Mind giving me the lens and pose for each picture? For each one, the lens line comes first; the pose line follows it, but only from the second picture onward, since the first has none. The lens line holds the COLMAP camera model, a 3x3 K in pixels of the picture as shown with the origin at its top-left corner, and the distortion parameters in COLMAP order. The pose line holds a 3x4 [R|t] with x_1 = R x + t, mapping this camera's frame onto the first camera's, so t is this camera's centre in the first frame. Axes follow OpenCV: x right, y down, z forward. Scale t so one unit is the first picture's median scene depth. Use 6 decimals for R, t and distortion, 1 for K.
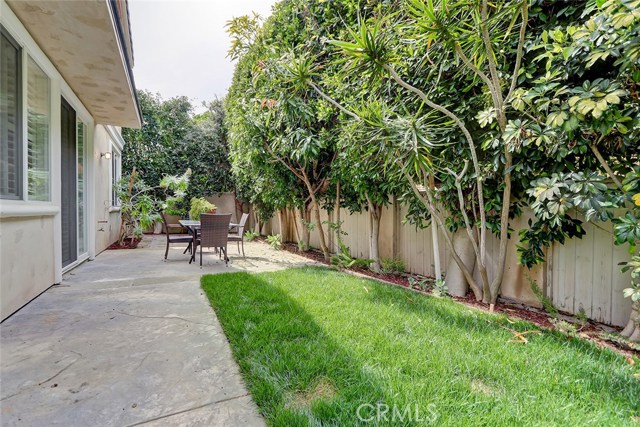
lens RADIAL K [[292.9, 0, 318.5], [0, 292.9, 213.6], [0, 0, 1]] dist [0.002871, -0.003093]
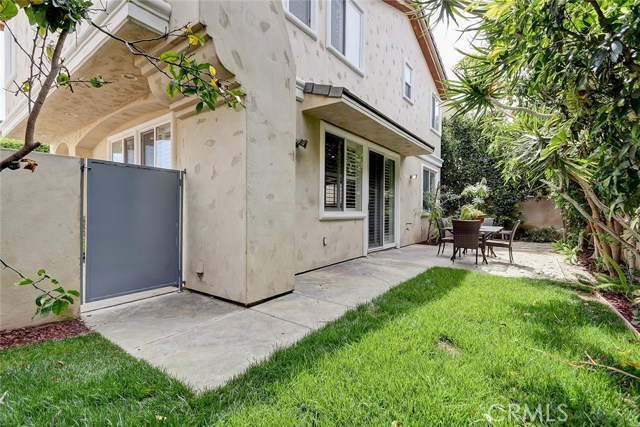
lens RADIAL K [[292.9, 0, 317.5], [0, 292.9, 214.1], [0, 0, 1]] dist [0.002871, -0.003093]
pose [[0.439004, 0.000633, -0.898485, 0.604733], [-0.011840, 0.999917, -0.005080, -0.009817], [0.898407, 0.012868, 0.438975, -0.064467]]
